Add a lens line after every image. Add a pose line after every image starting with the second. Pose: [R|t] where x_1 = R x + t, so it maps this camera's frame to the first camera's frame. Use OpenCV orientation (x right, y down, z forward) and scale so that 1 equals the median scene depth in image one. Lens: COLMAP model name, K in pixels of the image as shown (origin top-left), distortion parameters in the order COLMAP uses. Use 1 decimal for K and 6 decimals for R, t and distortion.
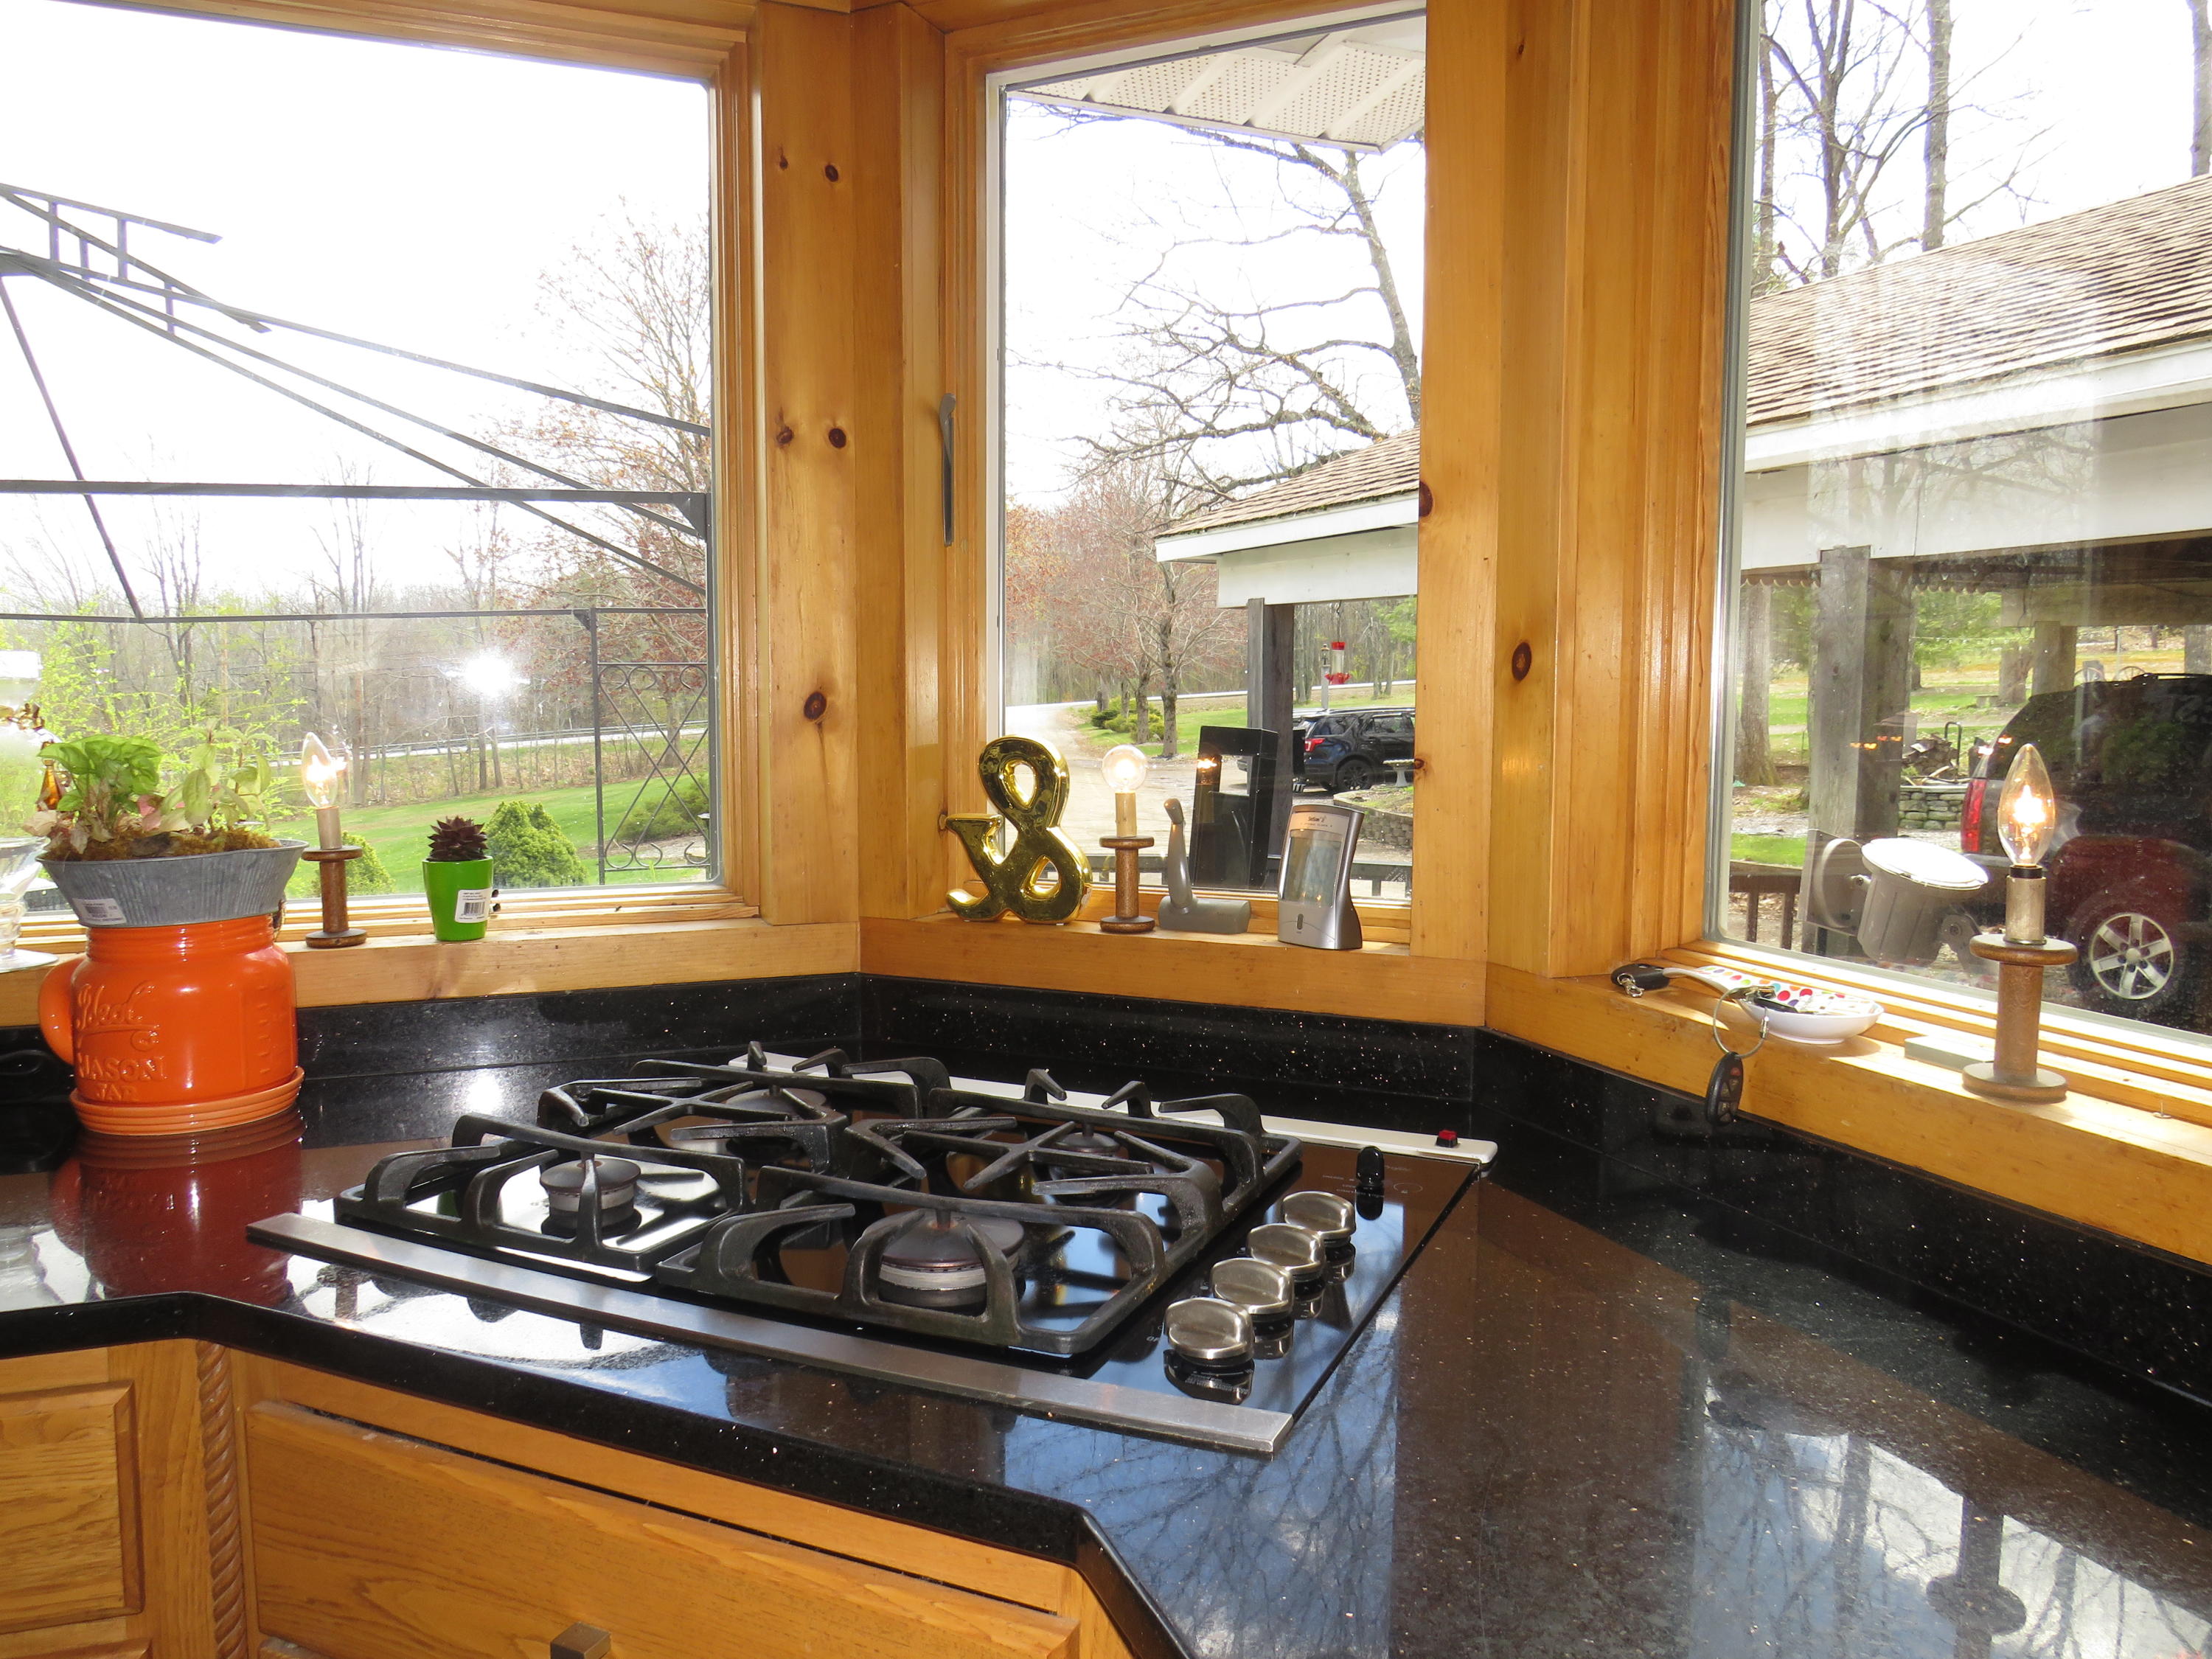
lens RADIAL K [[1591.5, 0, 1106.0], [0, 1591.5, 829.5], [0, 0, 1]] dist [-0.007685, -0.002205]
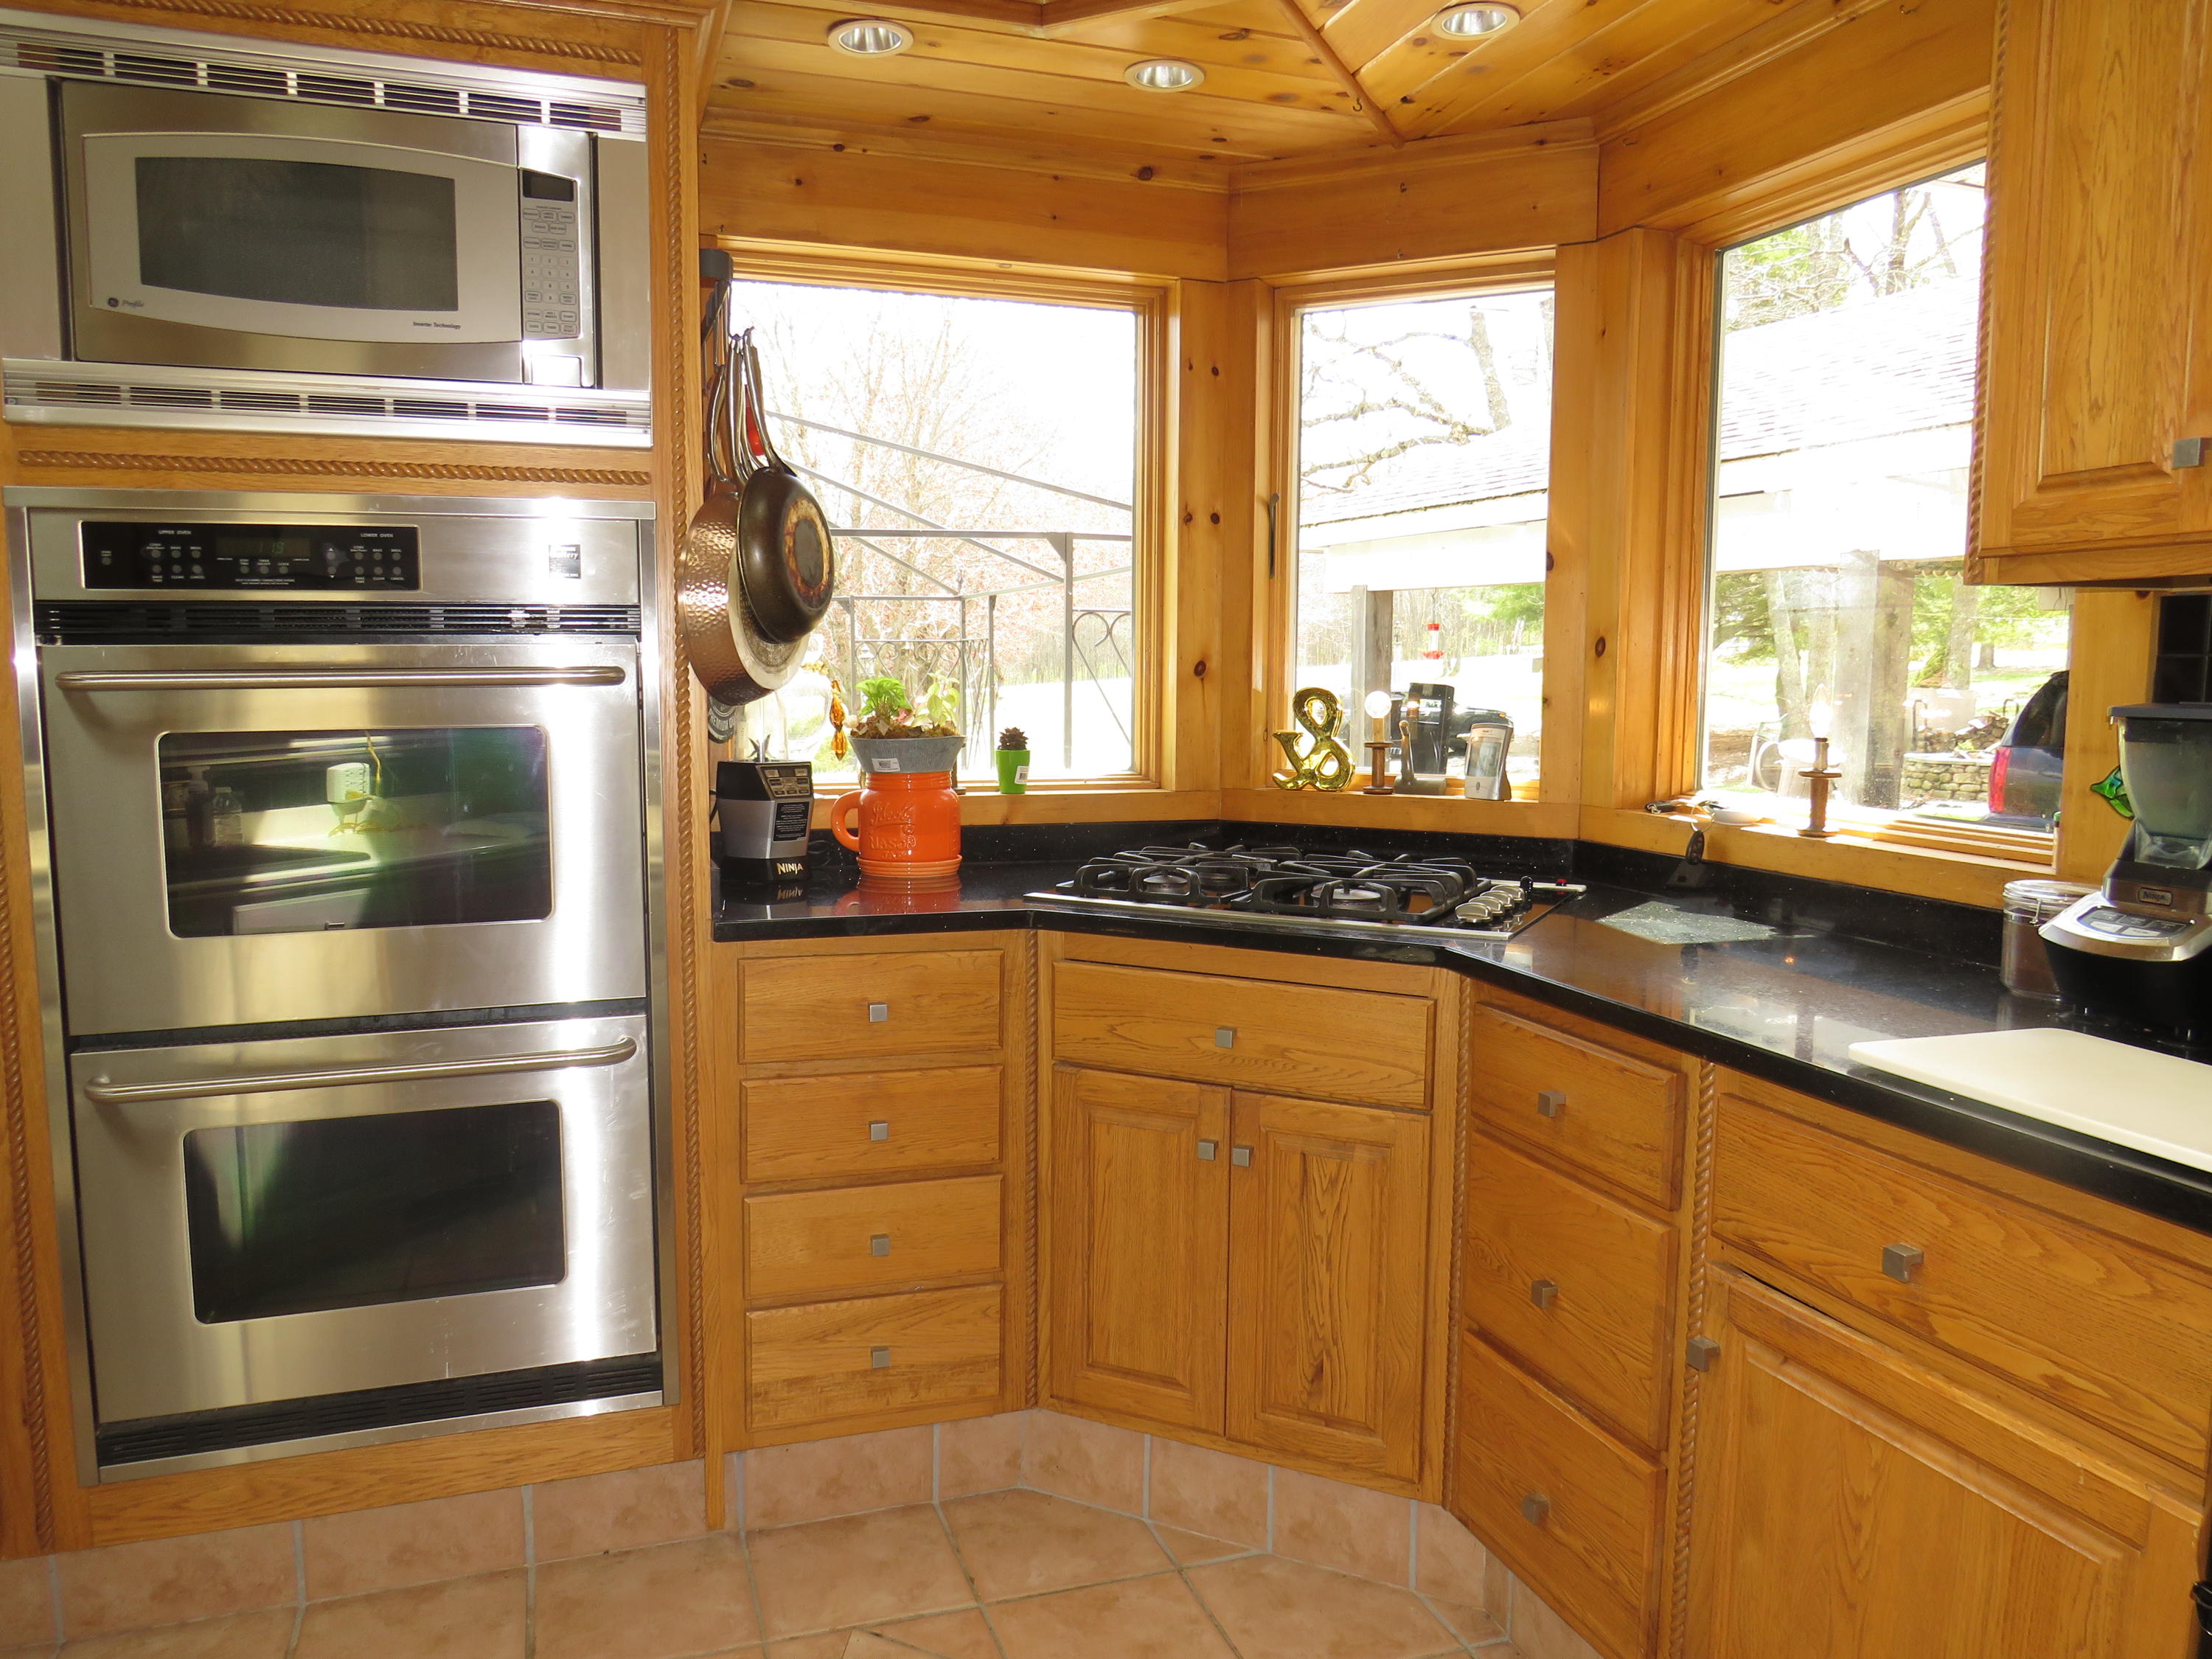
lens RADIAL K [[1591.5, 0, 1106.0], [0, 1591.5, 829.5], [0, 0, 1]] dist [-0.007685, -0.002205]
pose [[0.999210, 0.008344, -0.038843, -0.219241], [-0.007758, 0.999854, 0.015216, 0.077555], [0.038964, -0.014903, 0.999129, -0.799290]]
